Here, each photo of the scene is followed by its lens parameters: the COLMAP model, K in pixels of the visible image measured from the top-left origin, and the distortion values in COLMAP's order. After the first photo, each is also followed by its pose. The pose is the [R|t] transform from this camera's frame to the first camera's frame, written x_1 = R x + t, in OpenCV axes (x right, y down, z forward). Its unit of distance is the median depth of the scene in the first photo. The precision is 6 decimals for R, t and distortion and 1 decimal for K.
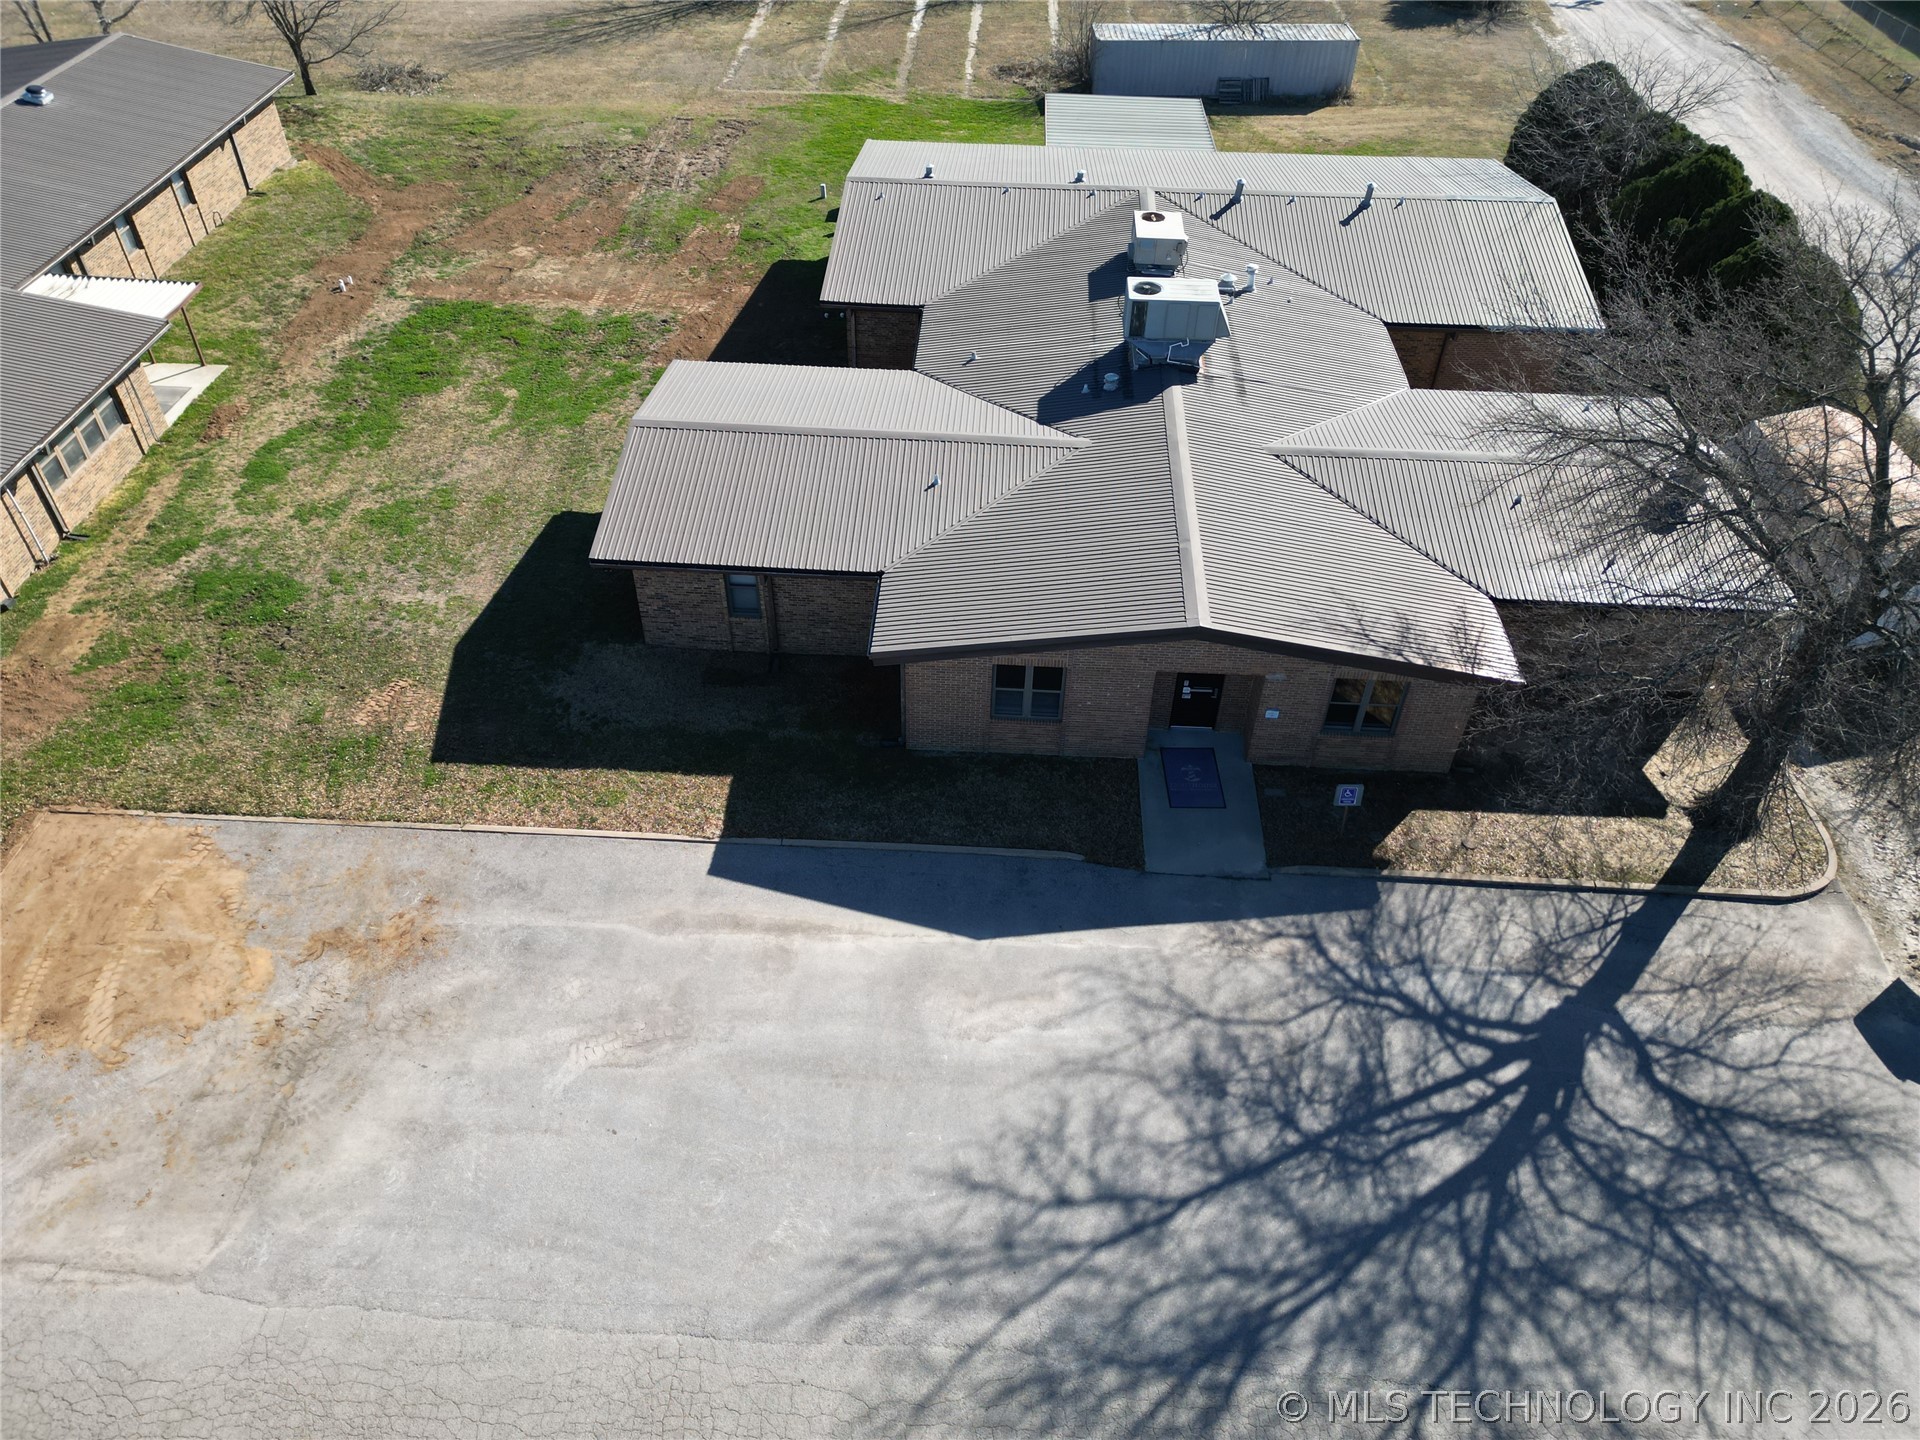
lens RADIAL K [[1345.7, 0, 974.0], [0, 1345.7, 712.1], [0, 0, 1]] dist [0.075270, -0.068053]
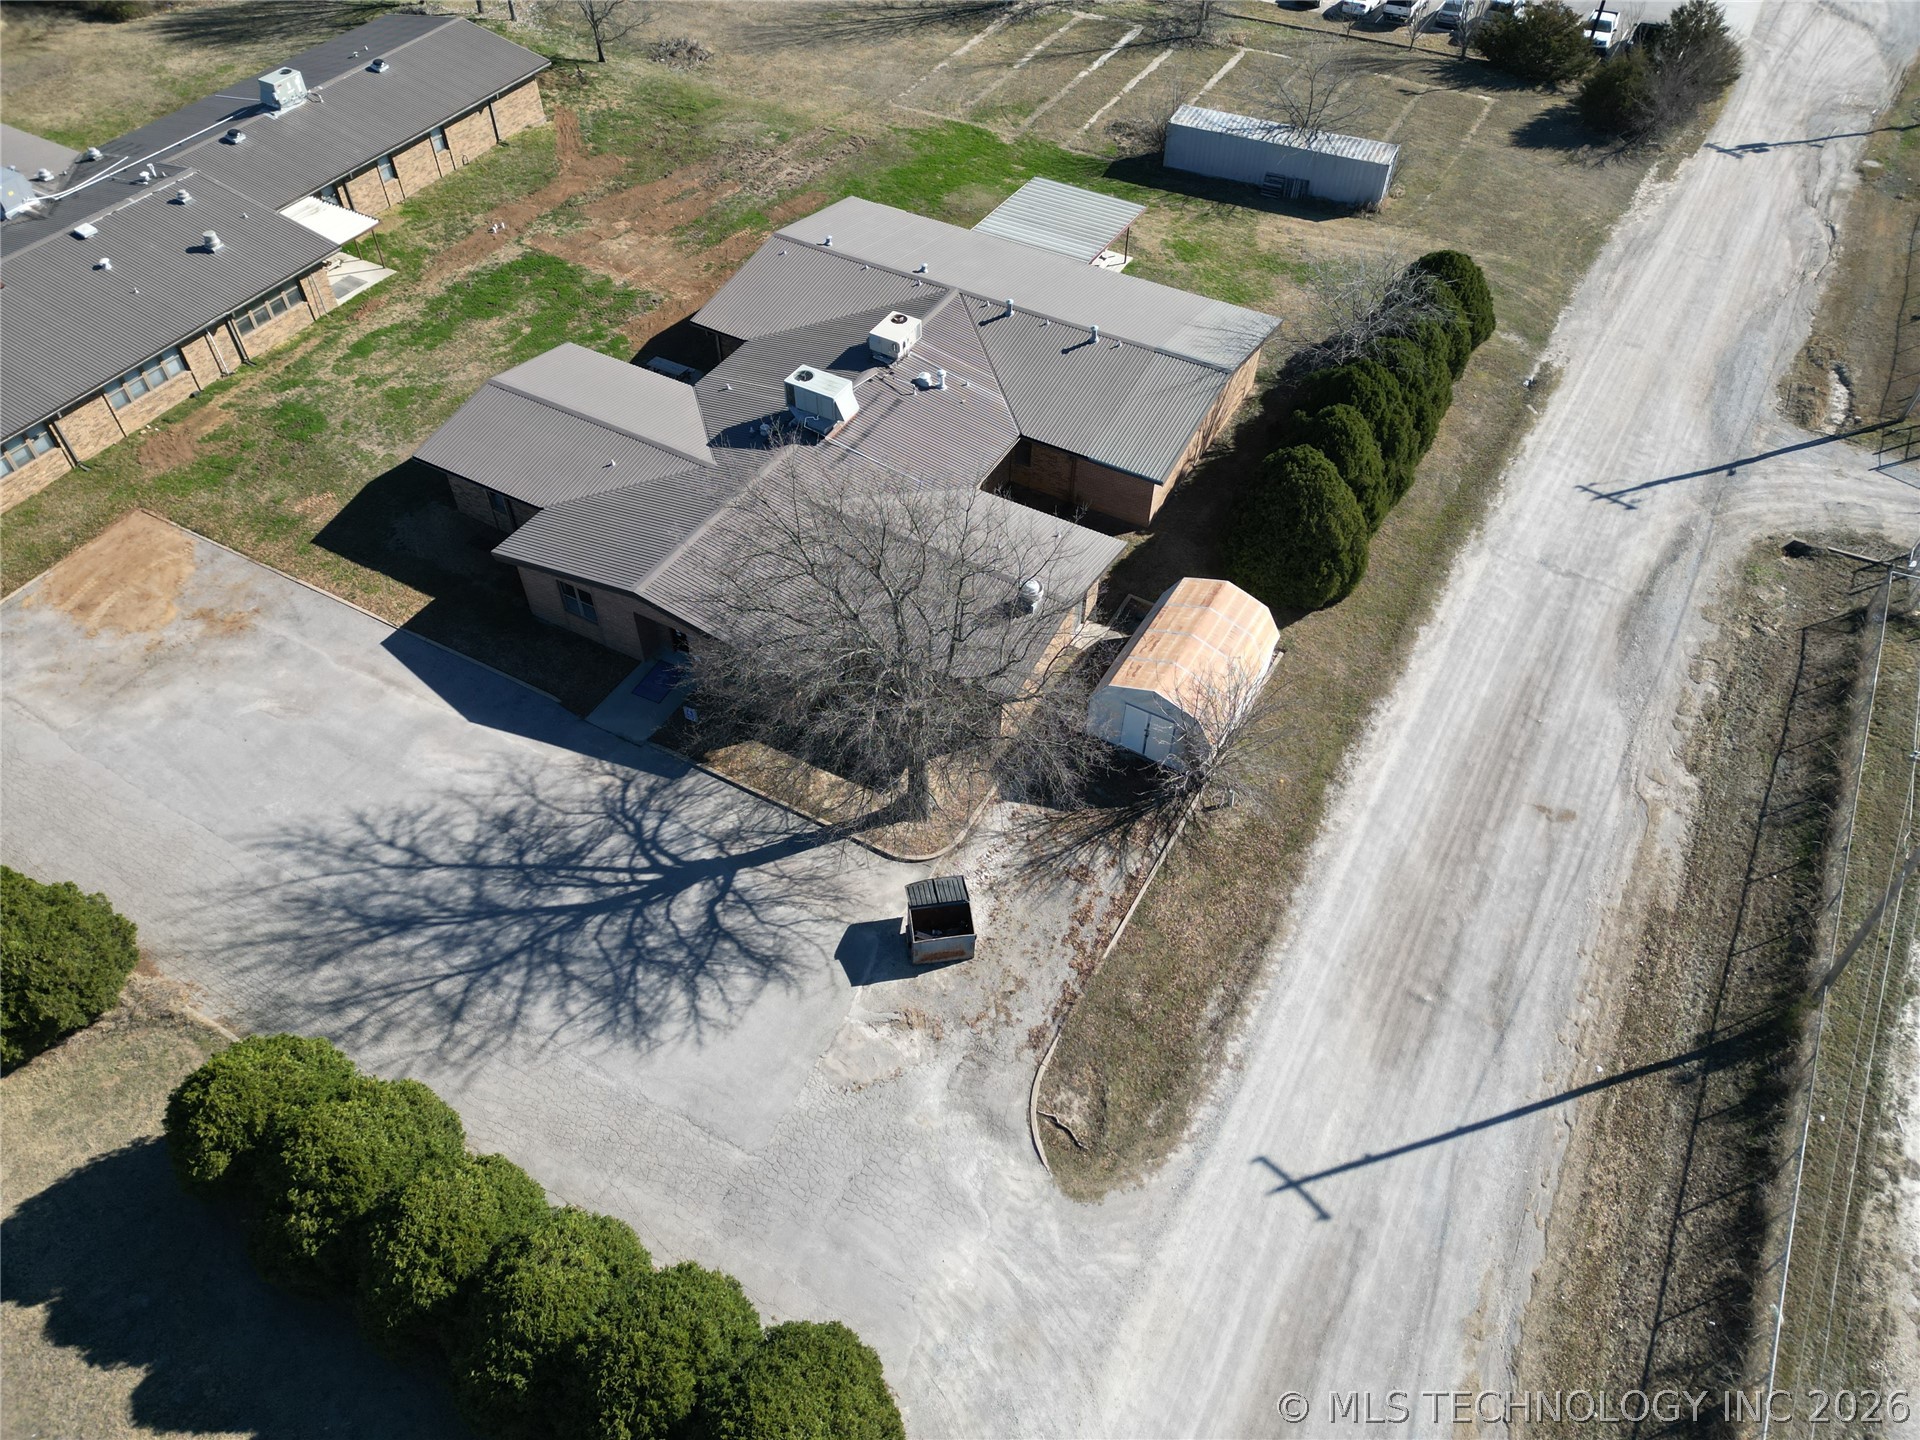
lens RADIAL K [[1345.7, 0, 976.6], [0, 1345.7, 708.9], [0, 0, 1]] dist [0.075270, -0.068053]
pose [[0.898317, 0.318420, -0.302713, 1.210072], [-0.290879, 0.947418, 0.133377, -0.300218], [0.329265, -0.031762, 0.943703, -0.518964]]
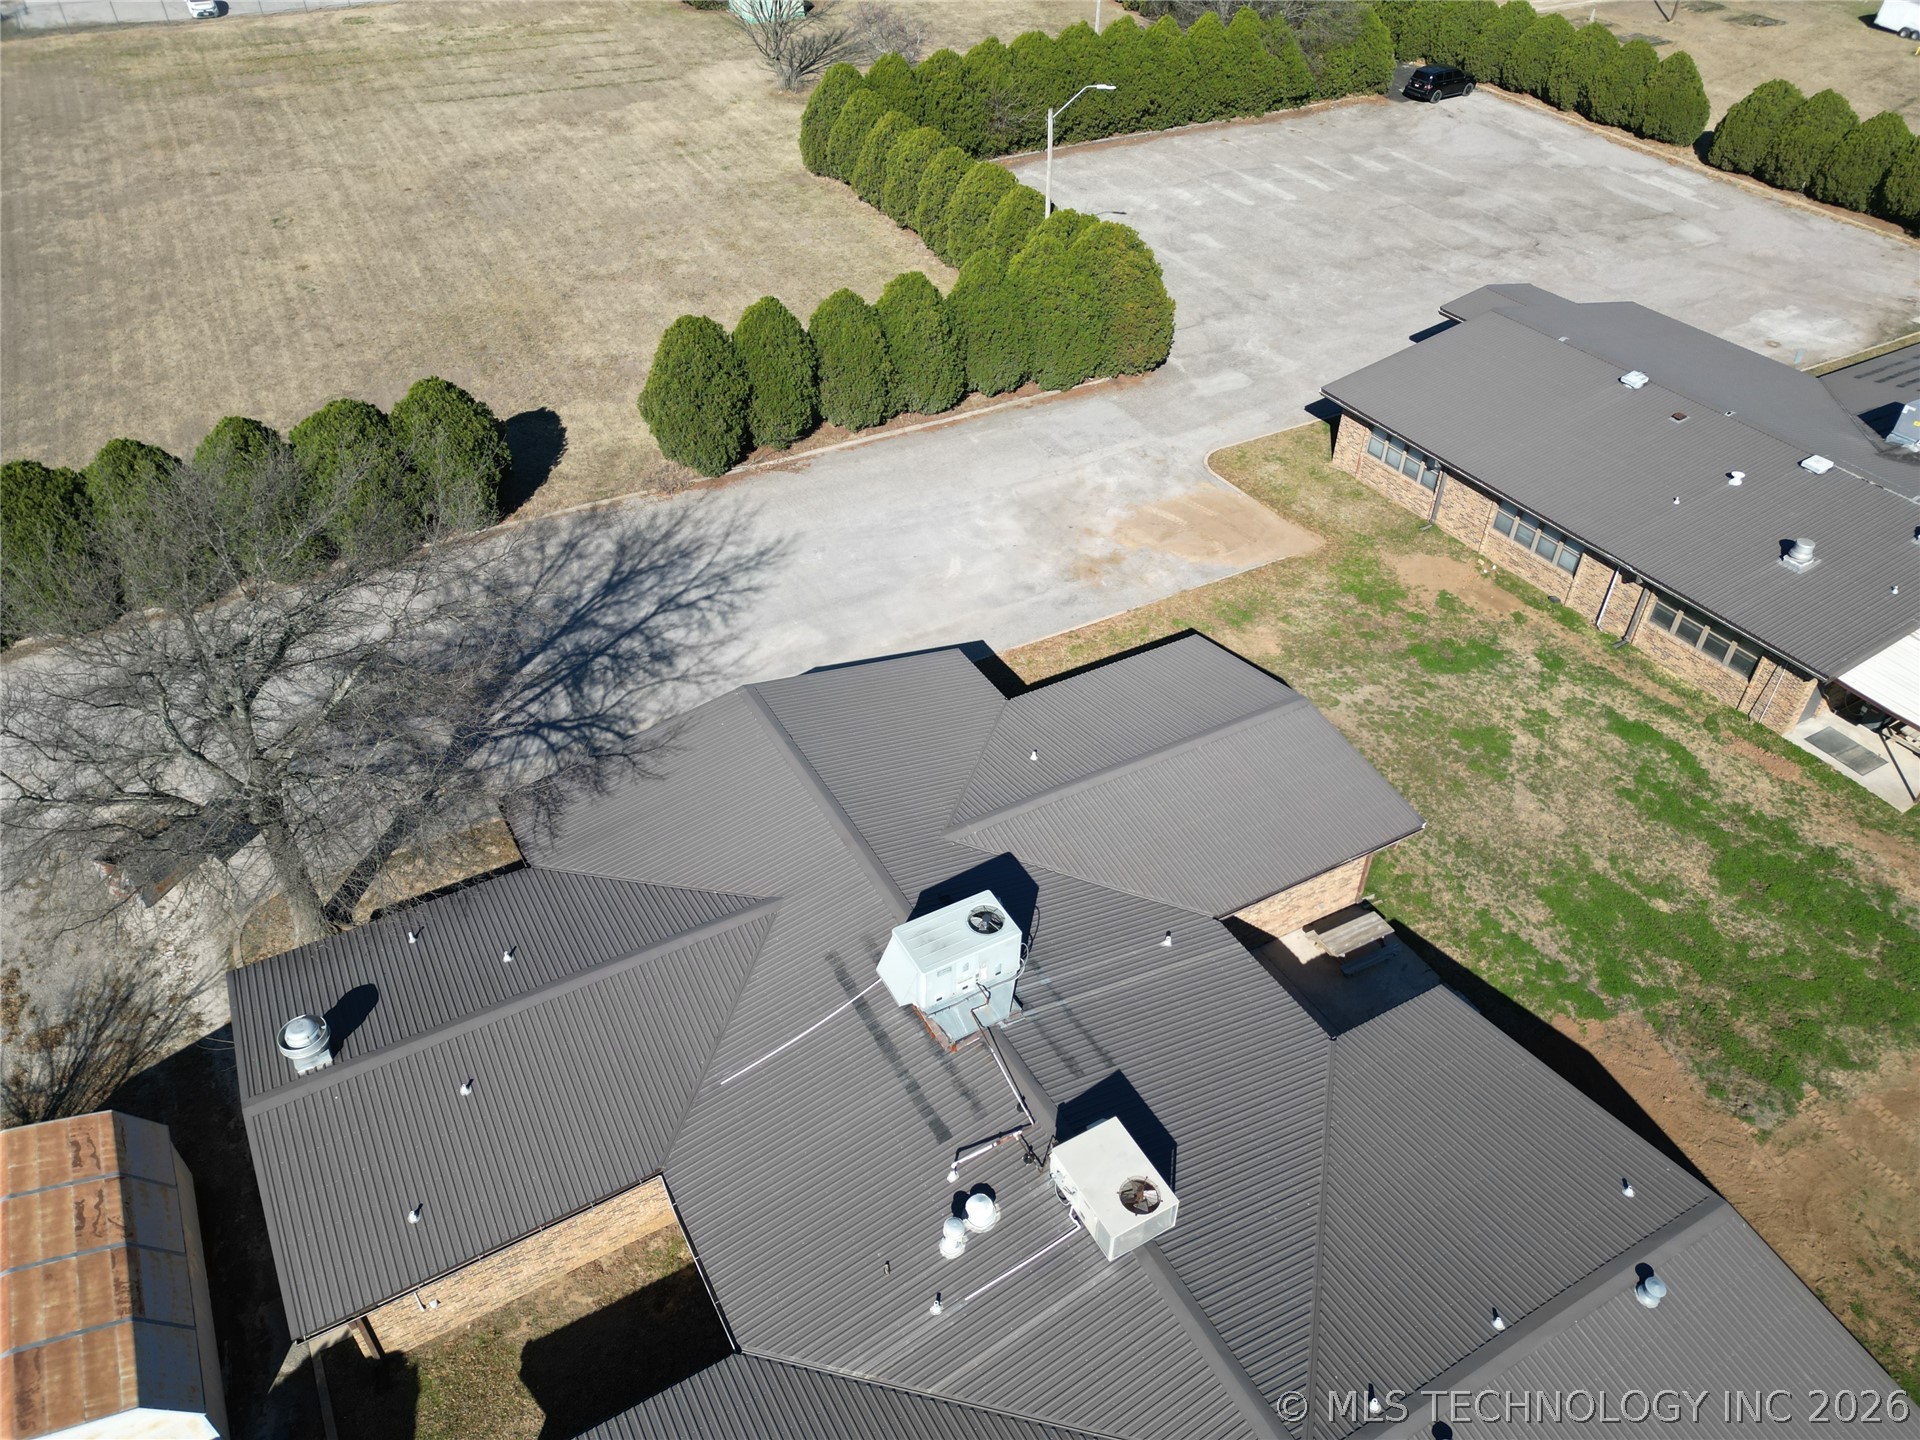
lens RADIAL K [[1345.7, 0, 966.3], [0, 1345.7, 716.5], [0, 0, 1]] dist [0.075270, -0.068053]
pose [[-0.846391, 0.313227, -0.430711, 0.607246], [-0.374202, 0.225680, 0.899467, -1.446635], [0.378940, 0.922474, -0.073803, 1.302339]]
